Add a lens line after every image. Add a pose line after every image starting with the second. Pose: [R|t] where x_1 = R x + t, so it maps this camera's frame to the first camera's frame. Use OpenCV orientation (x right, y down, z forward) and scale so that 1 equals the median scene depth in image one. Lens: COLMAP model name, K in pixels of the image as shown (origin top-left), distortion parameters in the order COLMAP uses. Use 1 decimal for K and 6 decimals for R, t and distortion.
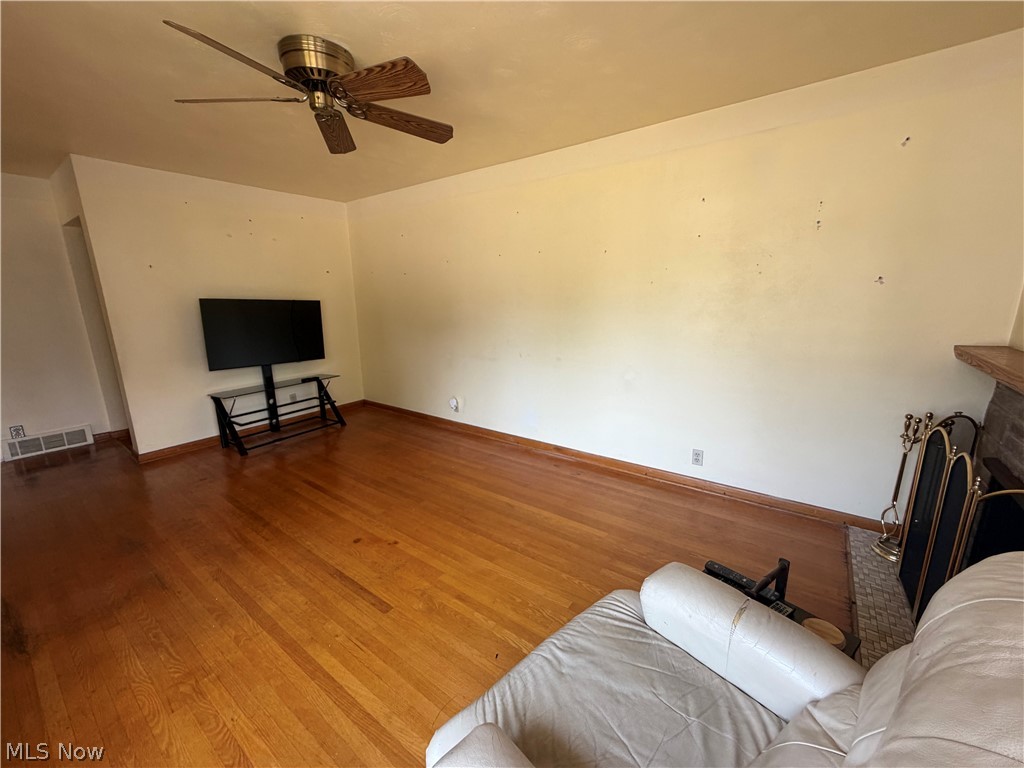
lens RADIAL K [[409.5, 0, 509.5], [0, 409.5, 387.0], [0, 0, 1]] dist [-0.002189, -0.000247]
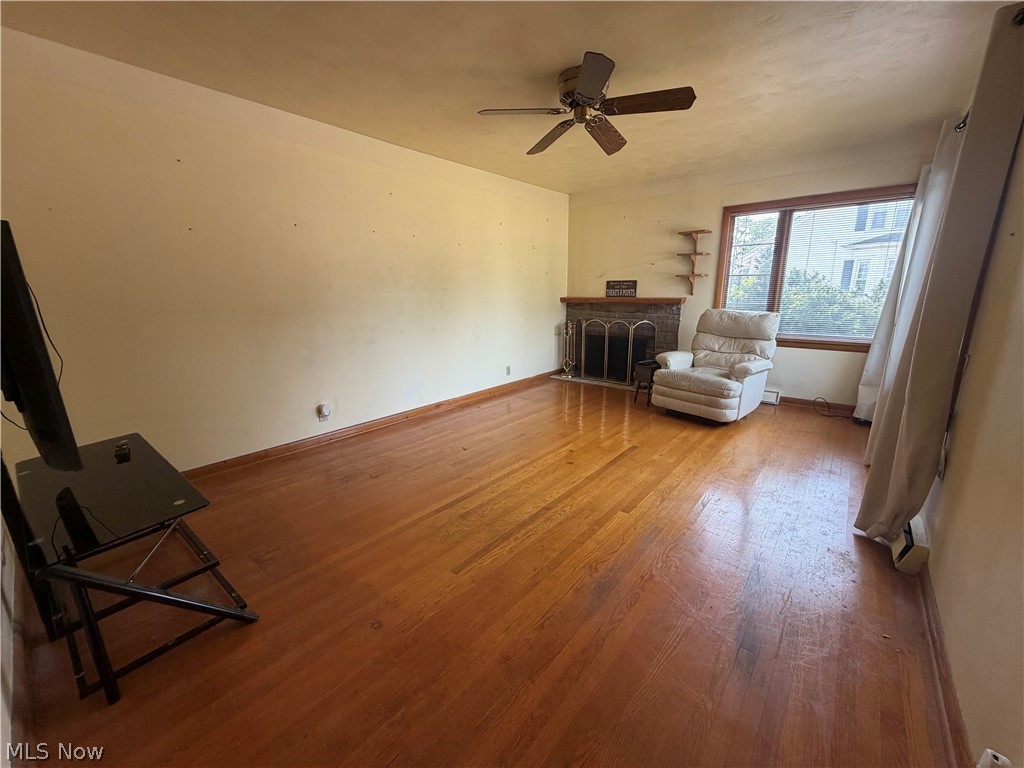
lens RADIAL K [[409.5, 0, 512.9], [0, 409.5, 389.7], [0, 0, 1]] dist [-0.002189, -0.000247]
pose [[0.052502, -0.226113, 0.972685, -1.165298], [0.224815, 0.951701, 0.209100, -0.105590], [-0.972986, 0.207696, 0.100800, 0.747195]]
